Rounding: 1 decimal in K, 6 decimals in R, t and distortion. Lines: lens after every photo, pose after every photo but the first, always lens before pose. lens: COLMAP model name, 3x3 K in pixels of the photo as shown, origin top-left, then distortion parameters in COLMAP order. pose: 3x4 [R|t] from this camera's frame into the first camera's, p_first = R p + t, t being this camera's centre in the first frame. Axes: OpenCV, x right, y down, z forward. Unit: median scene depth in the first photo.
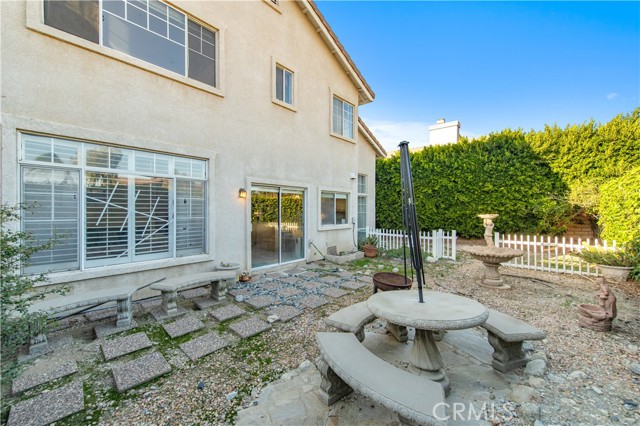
lens RADIAL K [[251.6, 0, 317.2], [0, 251.6, 213.6], [0, 0, 1]] dist [0.006777, -0.000032]
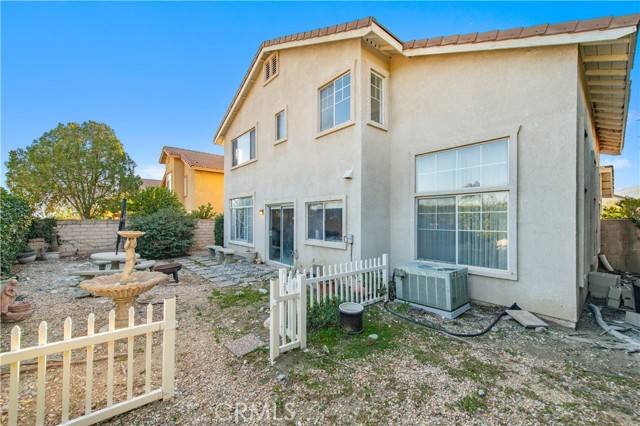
lens RADIAL K [[251.6, 0, 317.2], [0, 251.6, 213.6], [0, 0, 1]] dist [0.006777, -0.000032]
pose [[-0.131547, -0.005992, -0.991292, 0.908367], [0.001471, 0.999979, -0.006239, -0.041938], [0.991309, -0.002278, -0.131536, 1.097603]]
